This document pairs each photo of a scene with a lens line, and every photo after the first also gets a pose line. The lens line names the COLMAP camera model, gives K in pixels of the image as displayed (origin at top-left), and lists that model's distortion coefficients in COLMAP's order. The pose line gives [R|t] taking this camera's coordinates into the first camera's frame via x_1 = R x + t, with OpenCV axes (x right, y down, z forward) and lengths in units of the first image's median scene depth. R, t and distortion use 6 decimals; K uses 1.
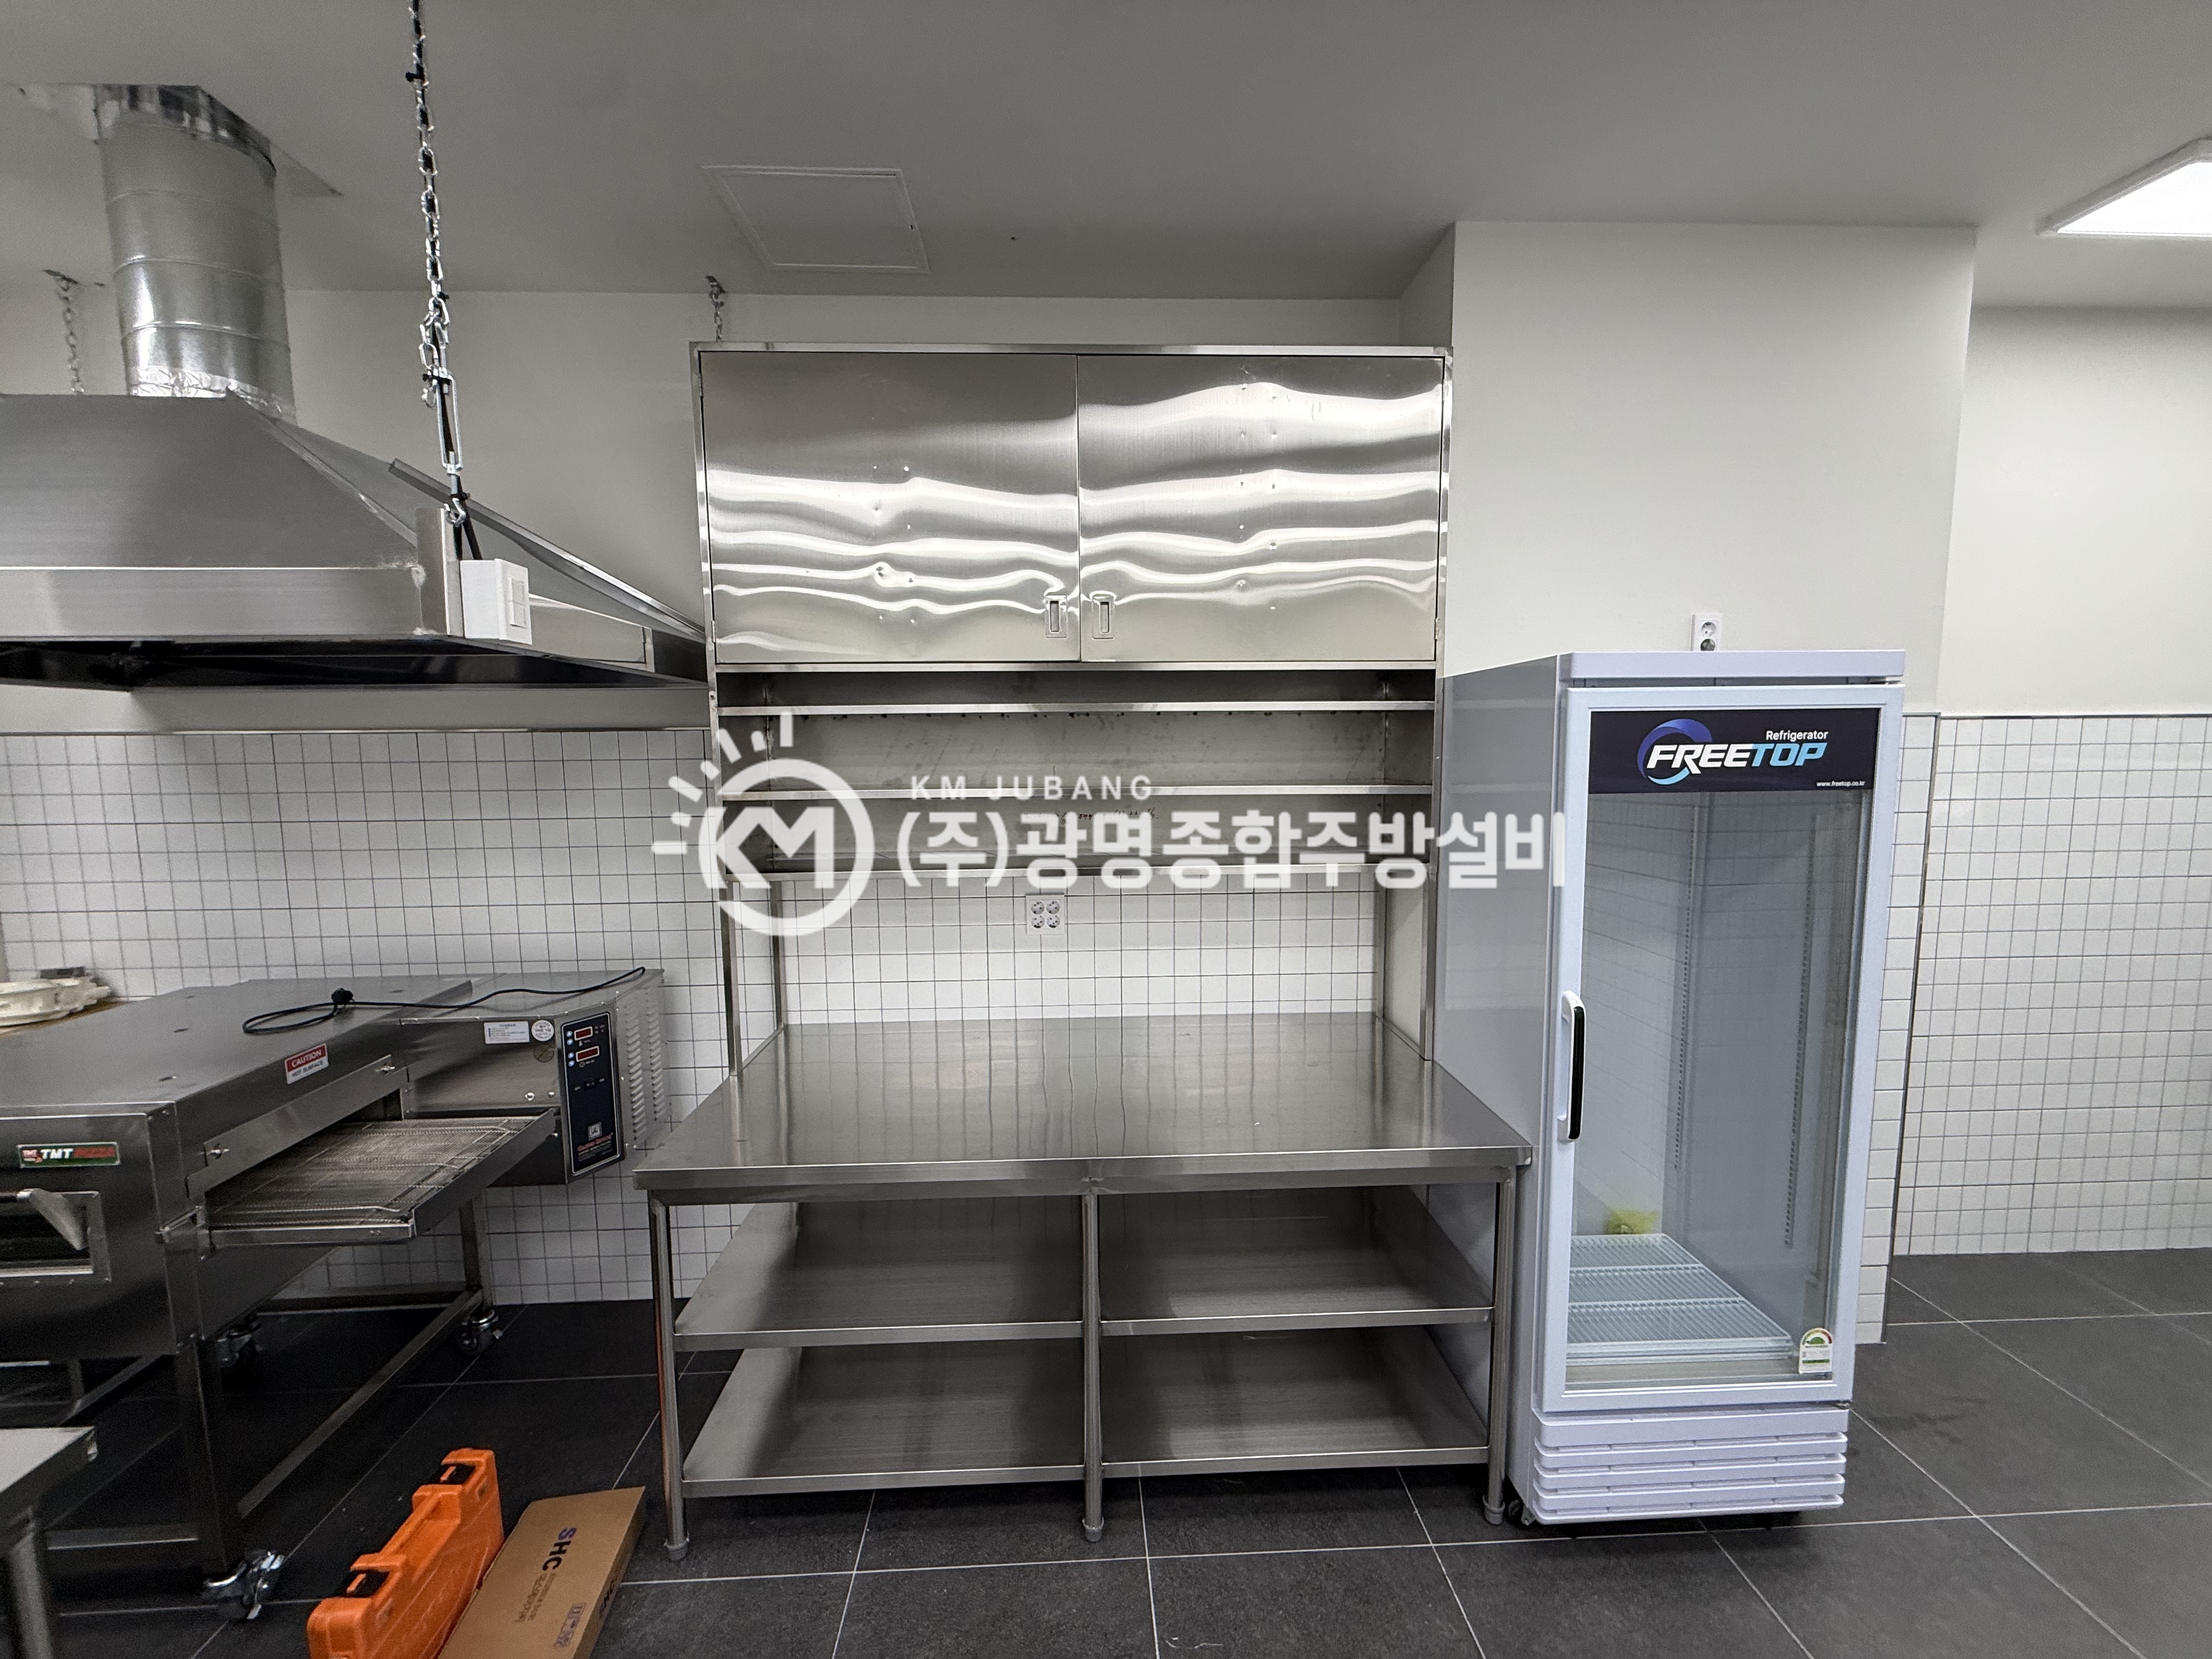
lens RADIAL K [[877.2, 0, 1100.5], [0, 877.2, 824.1], [0, 0, 1]] dist [0.000075, -0.000424]
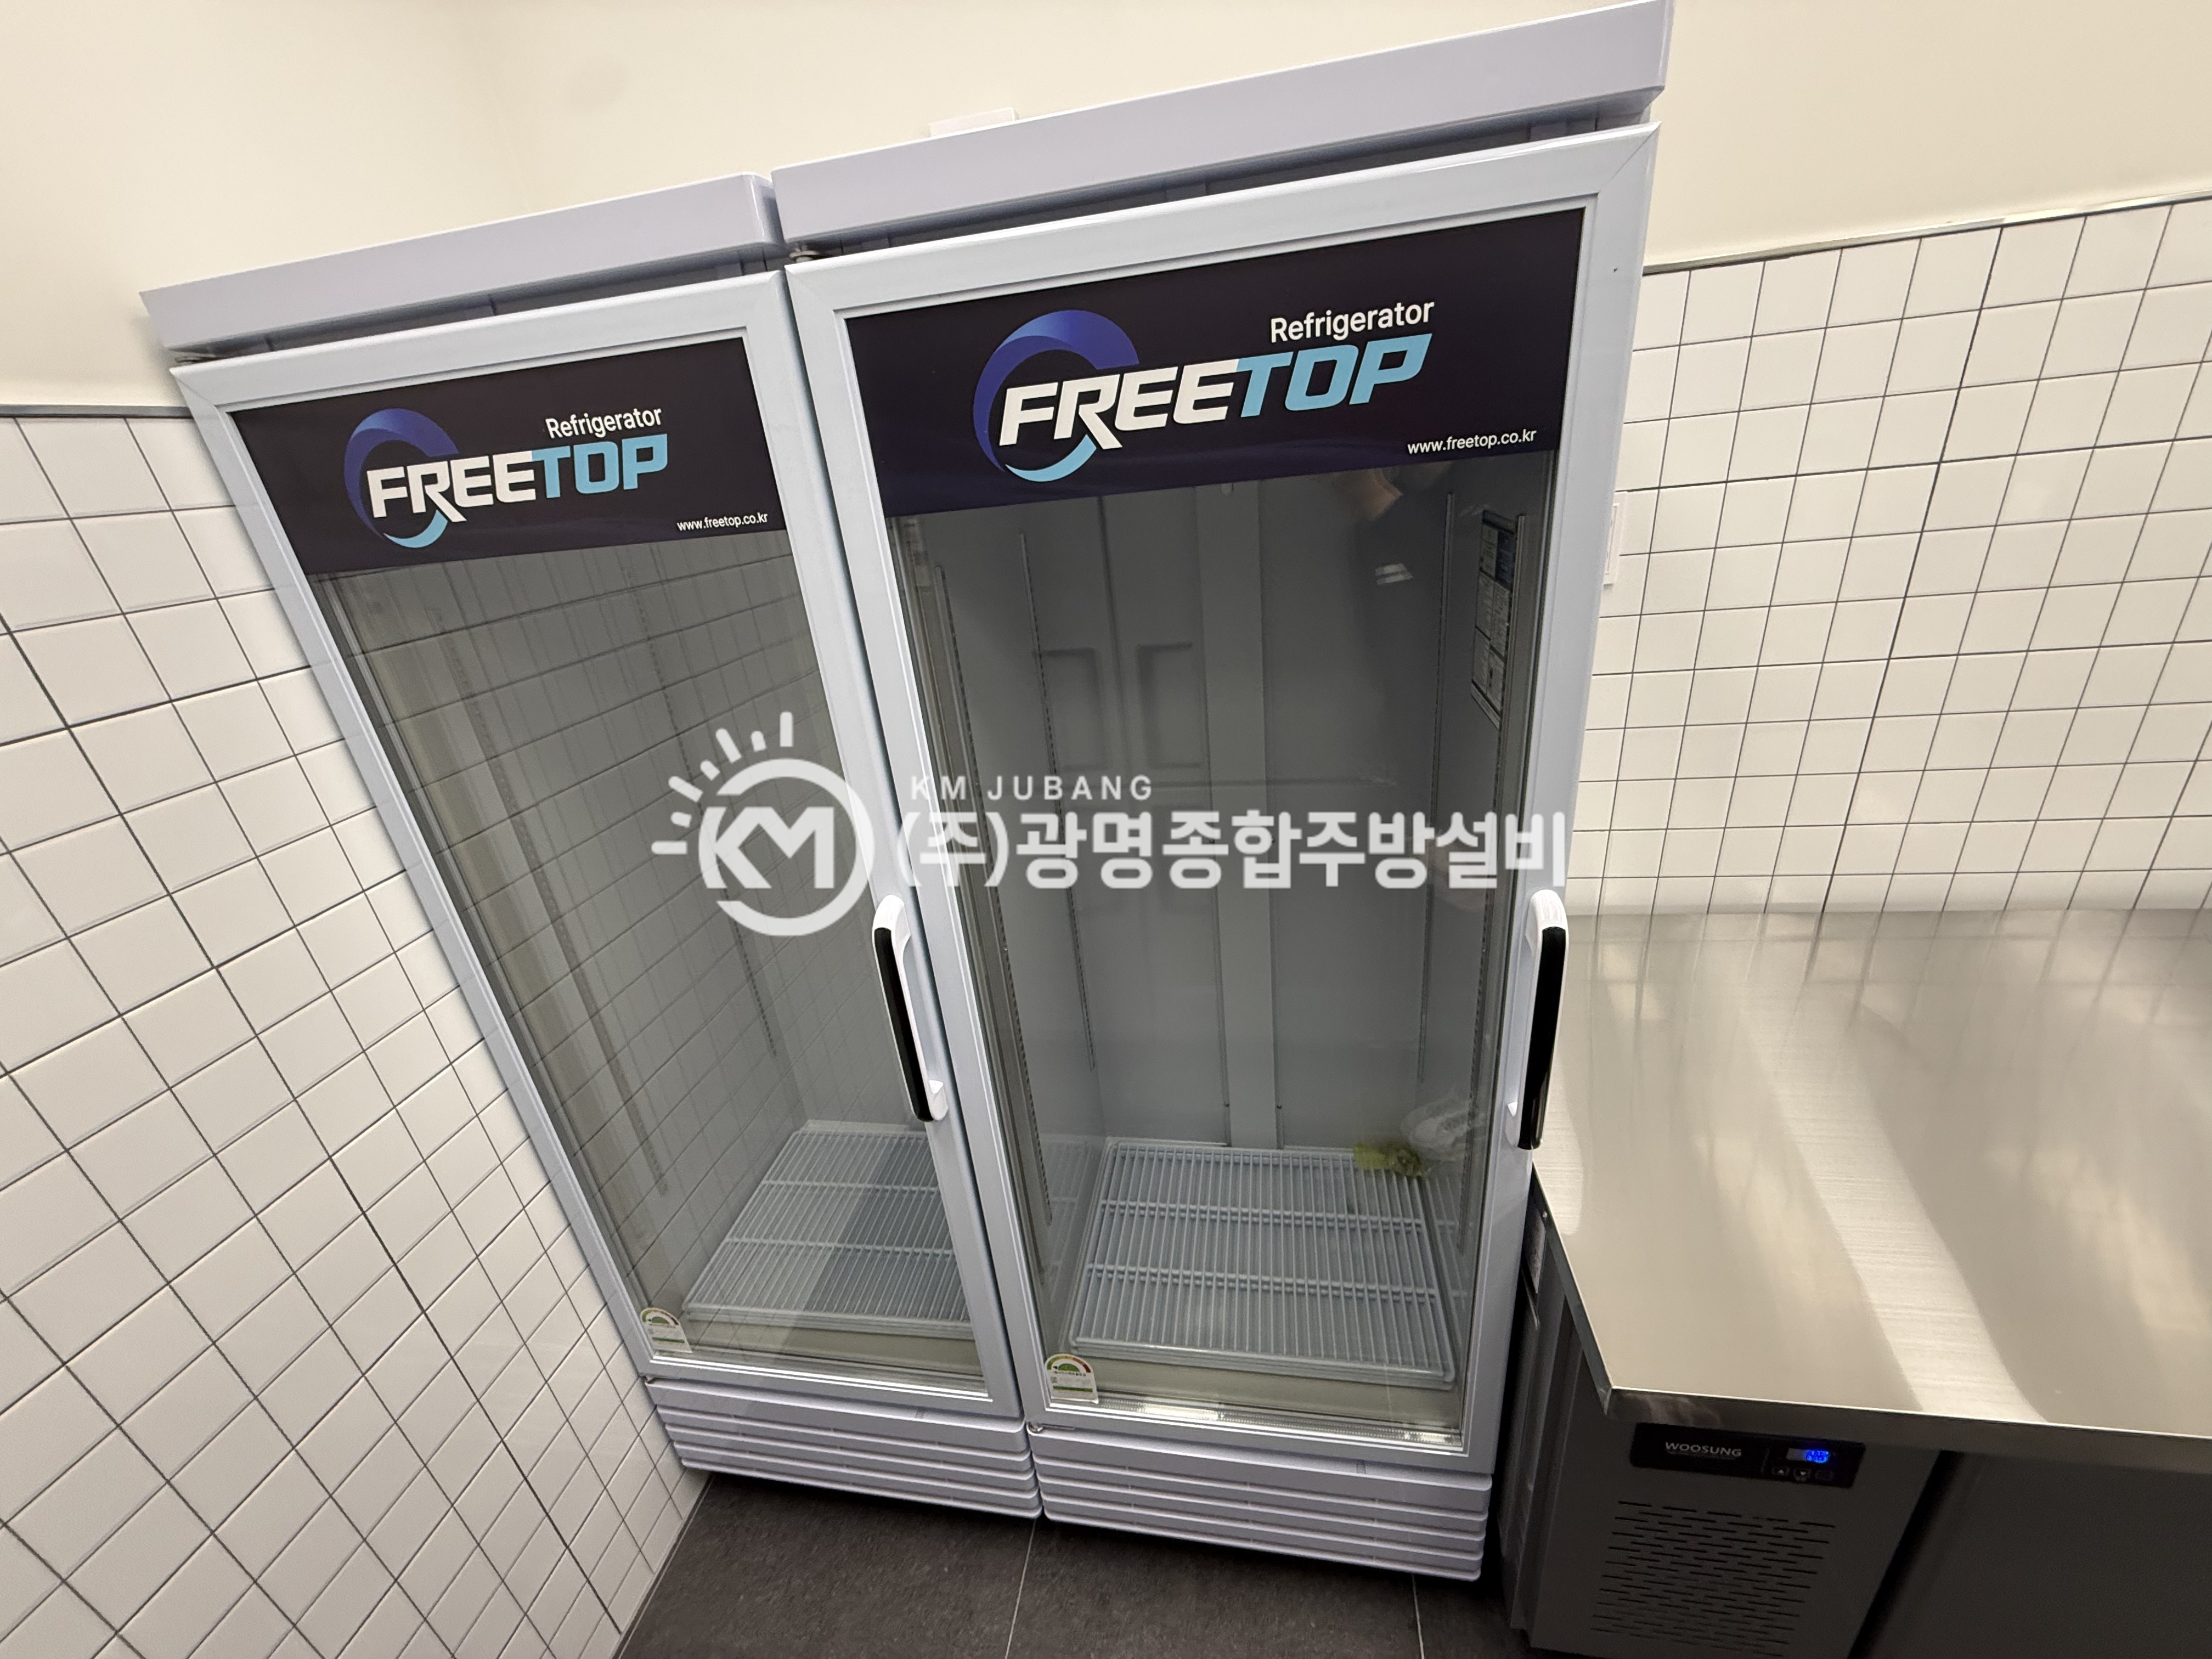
lens RADIAL K [[877.2, 0, 1104.1], [0, 877.2, 816.2], [0, 0, 1]] dist [0.000075, -0.000424]
pose [[0.974080, 0.002387, -0.226193, 0.775529], [0.072025, 0.944629, 0.320139, -0.024806], [0.214432, -0.328132, 0.919972, 0.537929]]
